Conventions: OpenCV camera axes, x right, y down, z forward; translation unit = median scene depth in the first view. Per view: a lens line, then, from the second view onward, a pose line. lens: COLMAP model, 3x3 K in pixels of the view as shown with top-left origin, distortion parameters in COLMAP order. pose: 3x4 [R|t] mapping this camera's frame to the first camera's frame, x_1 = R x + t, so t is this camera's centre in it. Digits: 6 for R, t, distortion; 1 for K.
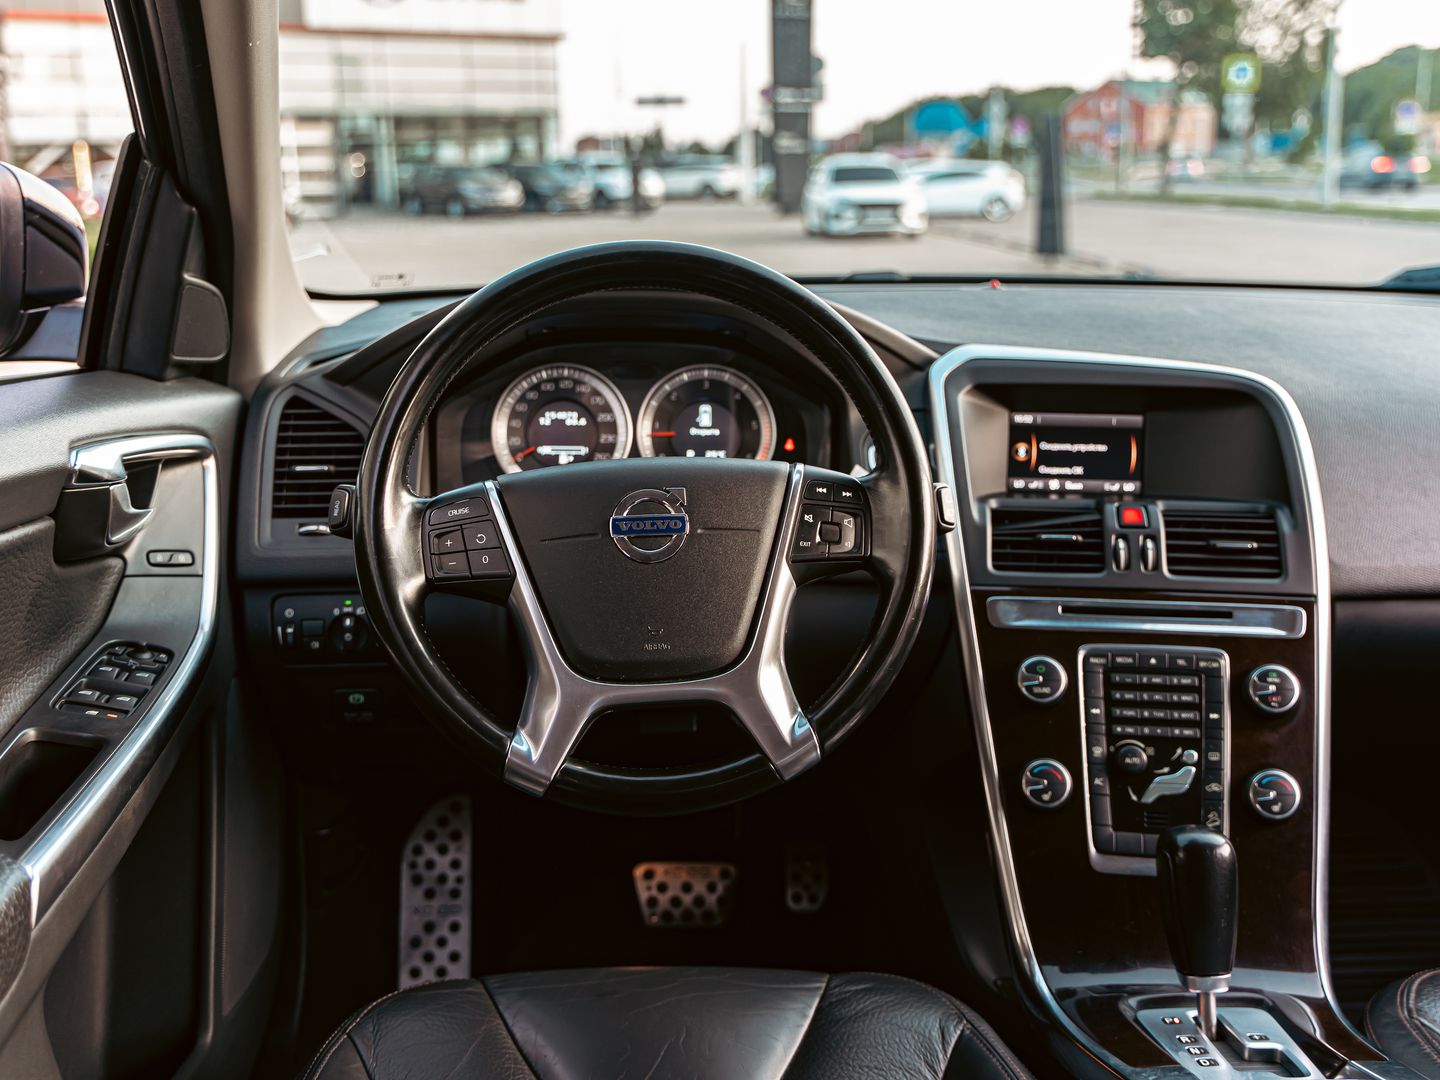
lens RADIAL K [[1392.1, 0, 683.7], [0, 1392.1, 542.3], [0, 0, 1]] dist [0.004976, -0.010323]
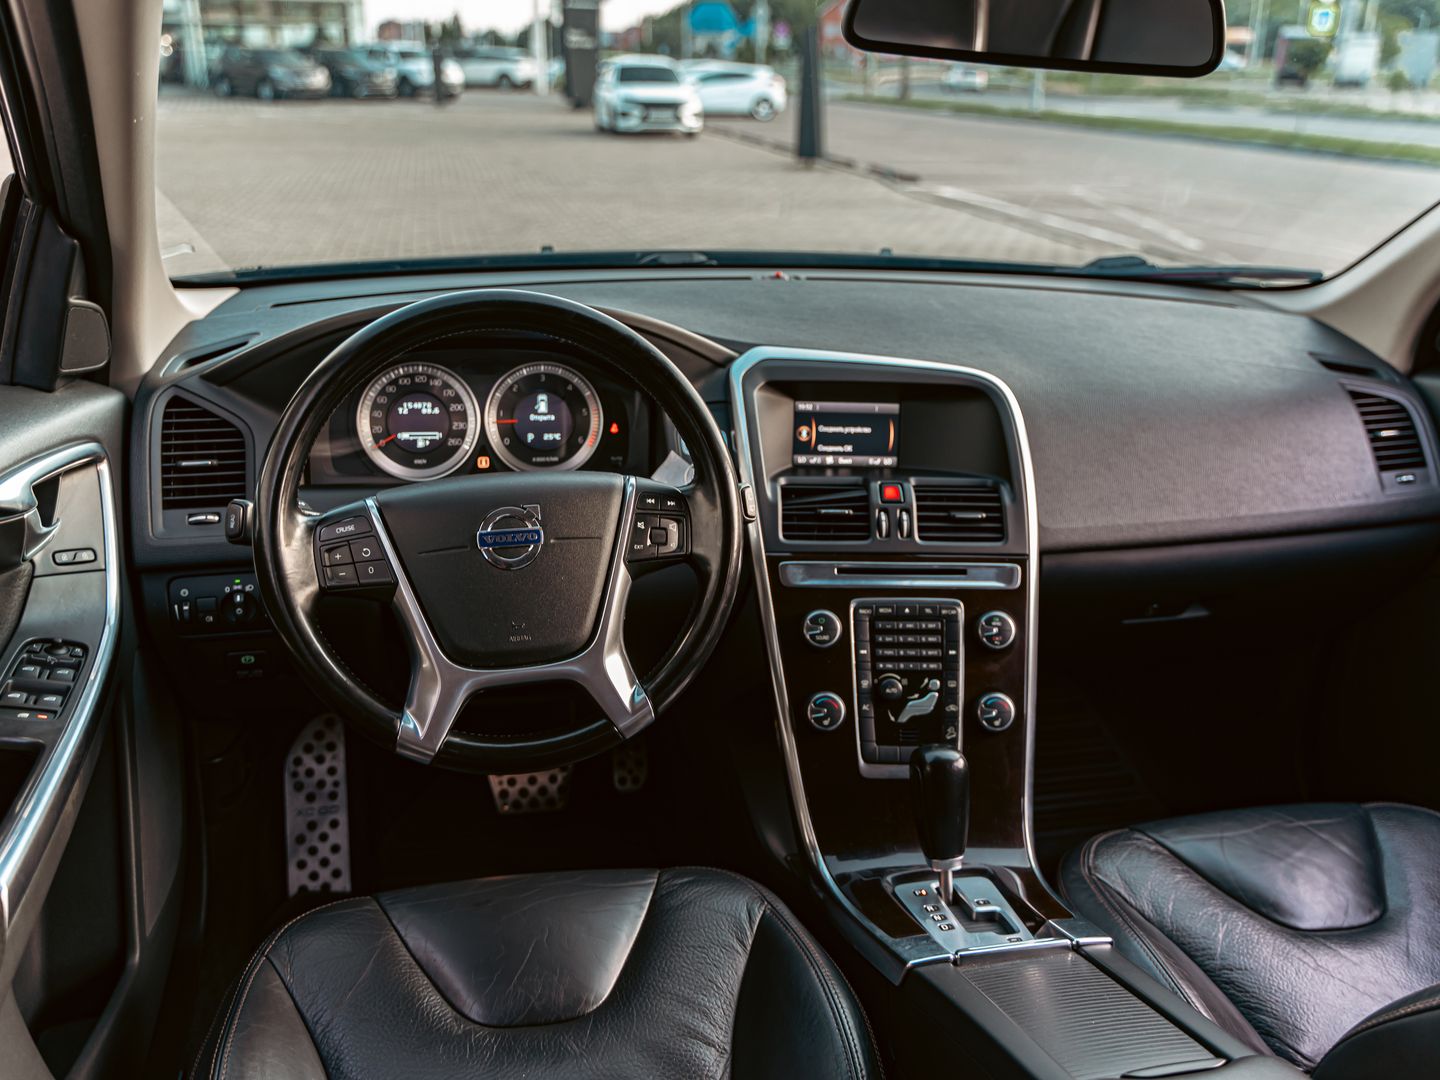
lens RADIAL K [[1209.4, 0, 700.1], [0, 1209.4, 541.5], [0, 0, 1]] dist [0.004420, -0.008457]
pose [[0.985971, -0.029907, 0.164217, -0.028611], [0.011829, 0.993864, 0.109979, -0.100889], [-0.166498, -0.106494, 0.980274, -0.044106]]
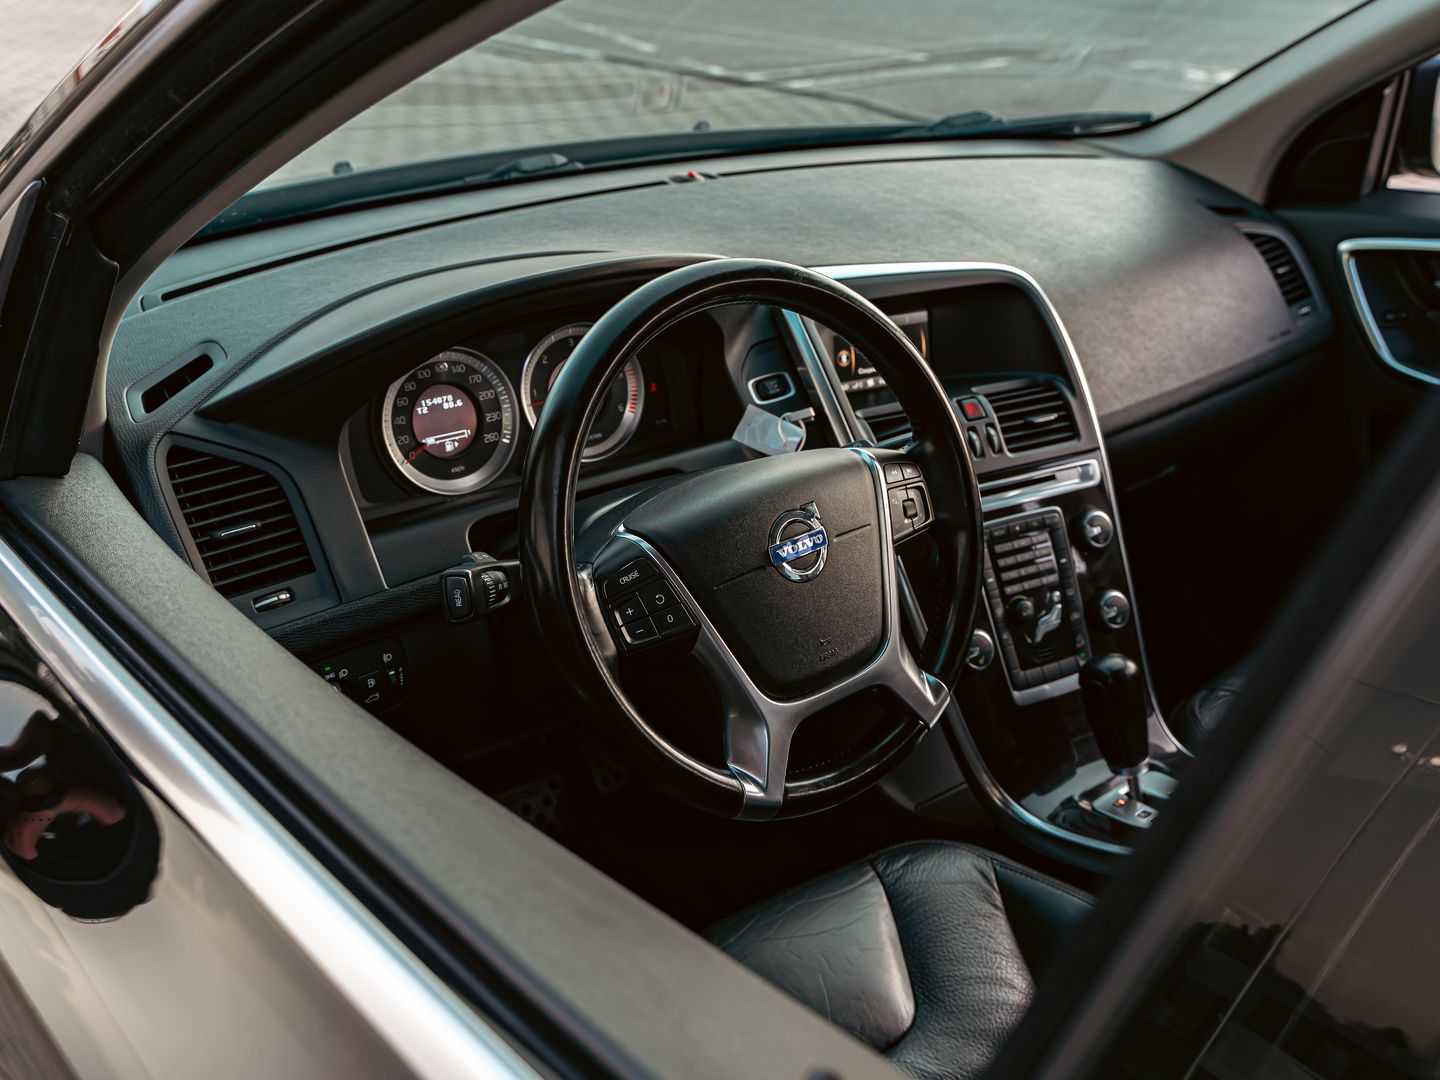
lens RADIAL K [[1396.0, 0, 749.4], [0, 1396.0, 537.8], [0, 0, 1]] dist [0.003369, -0.000918]
pose [[0.810361, -0.240429, 0.534331, -0.509710], [0.135716, 0.964155, 0.228007, -0.217575], [-0.569997, -0.112250, 0.813943, 0.135269]]
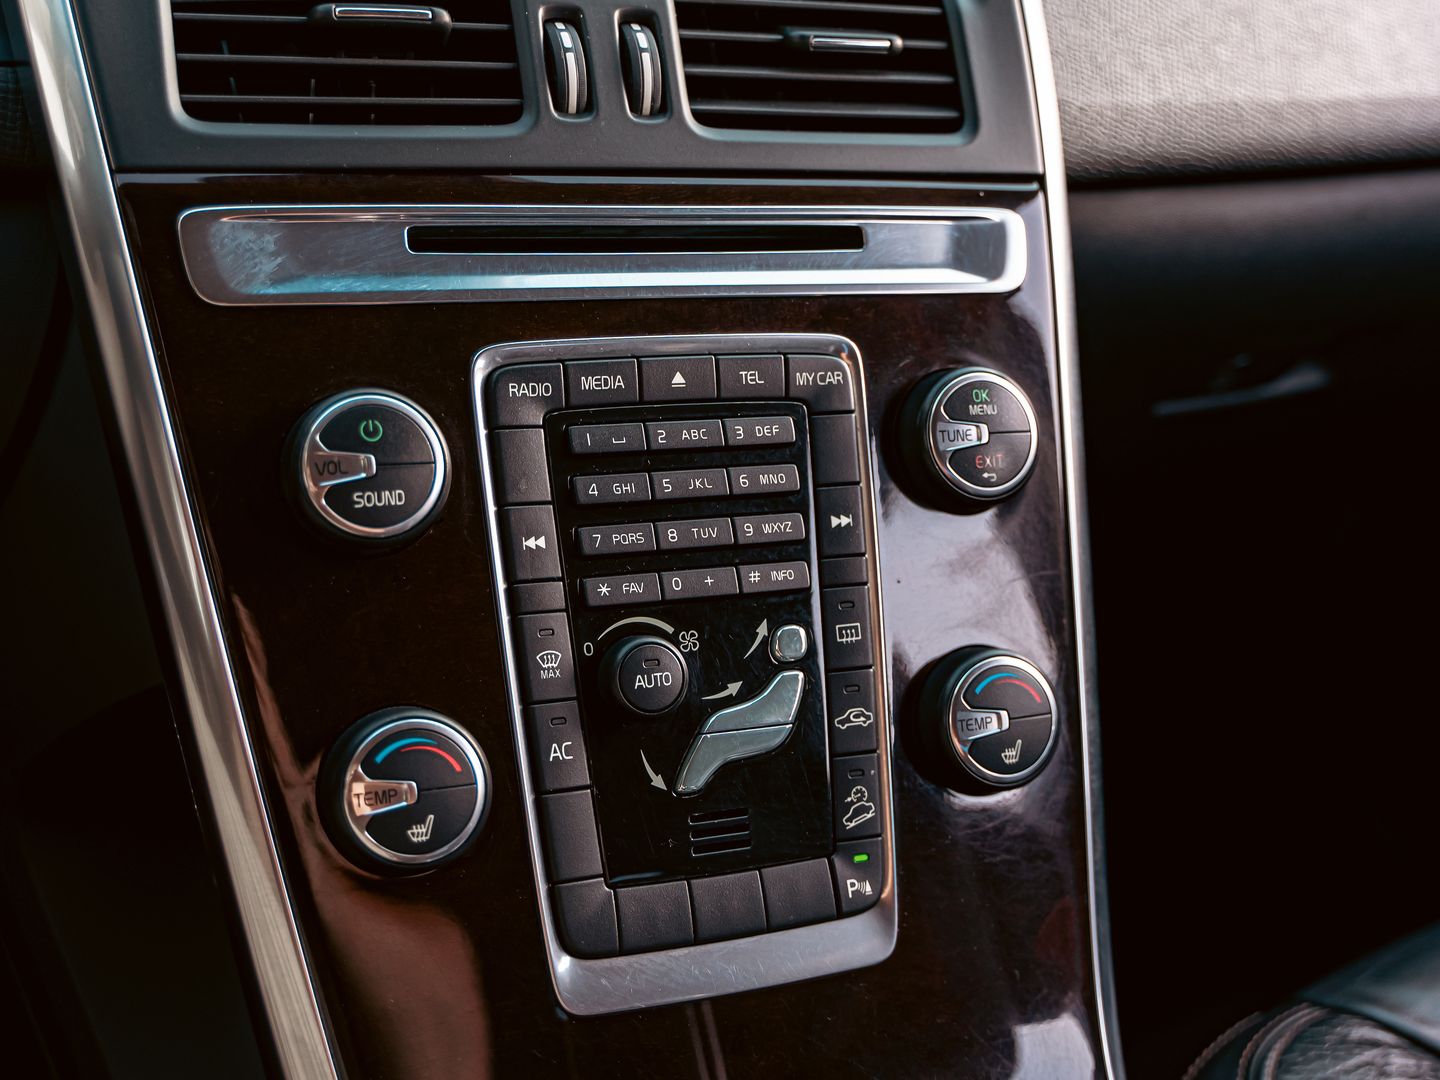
lens RADIAL K [[1891.6, 0, 720.0], [0, 1891.6, 540.0], [0, 0, 1]] dist [0.009716, 0.026939]
pose [[0.861130, -0.115452, 0.495102, 0.109463], [0.019804, 0.980751, 0.194255, 0.033343], [-0.507999, -0.157474, 0.846840, 0.591245]]
